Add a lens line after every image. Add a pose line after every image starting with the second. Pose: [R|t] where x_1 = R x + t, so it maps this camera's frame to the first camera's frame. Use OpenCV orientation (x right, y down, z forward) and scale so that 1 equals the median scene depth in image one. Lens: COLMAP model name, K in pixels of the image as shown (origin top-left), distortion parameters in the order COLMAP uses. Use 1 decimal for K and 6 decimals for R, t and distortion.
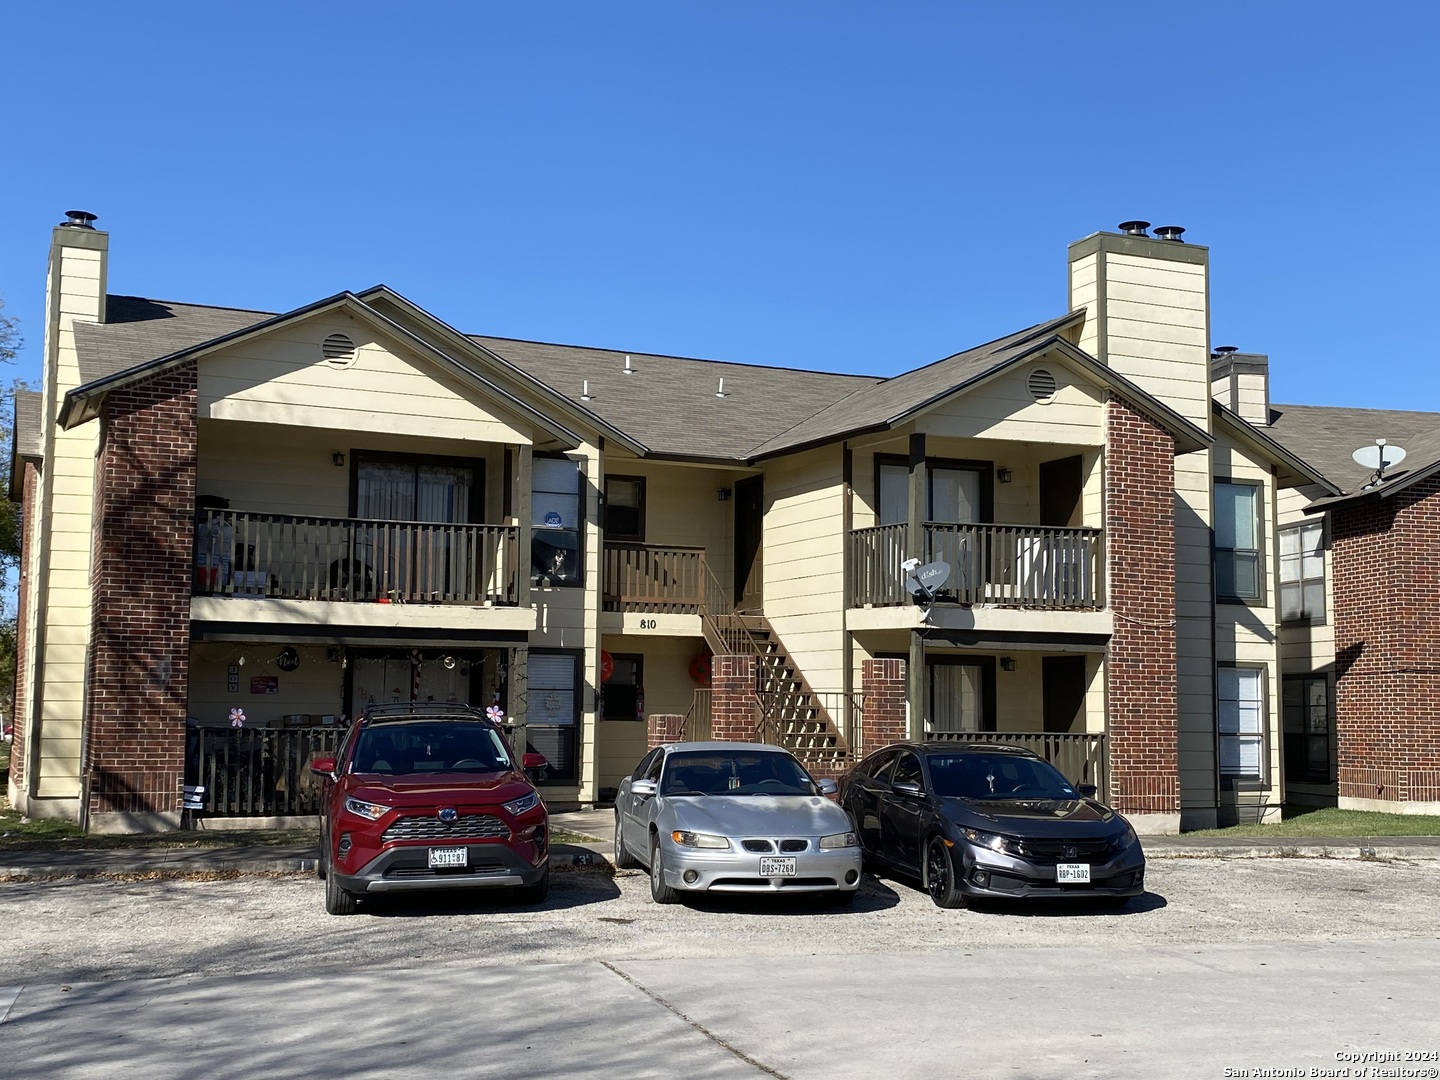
lens RADIAL K [[1643.2, 0, 690.5], [0, 1643.2, 591.2], [0, 0, 1]] dist [0.073857, 0.000000]
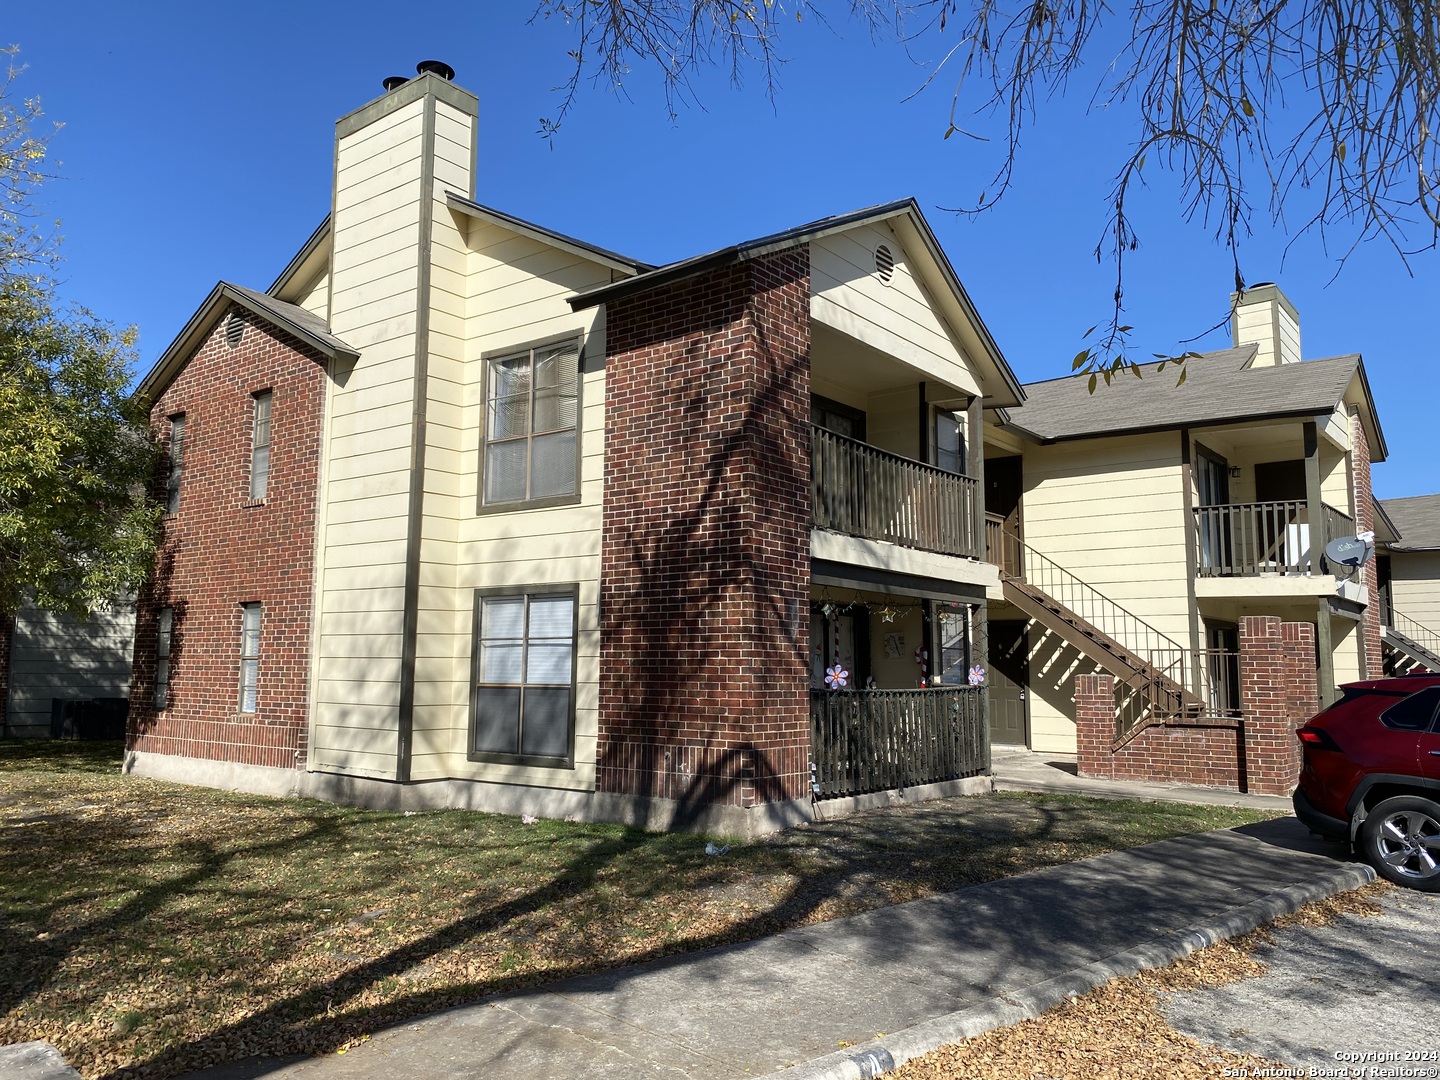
lens RADIAL K [[1106.8, 0, 705.3], [0, 1106.8, 550.2], [0, 0, 1]] dist [0.028966, -0.027491]
pose [[0.876788, 0.047870, 0.478489, -0.557010], [-0.029520, 0.998514, -0.045801, 0.037085], [-0.479971, 0.026033, 0.876898, 0.508444]]
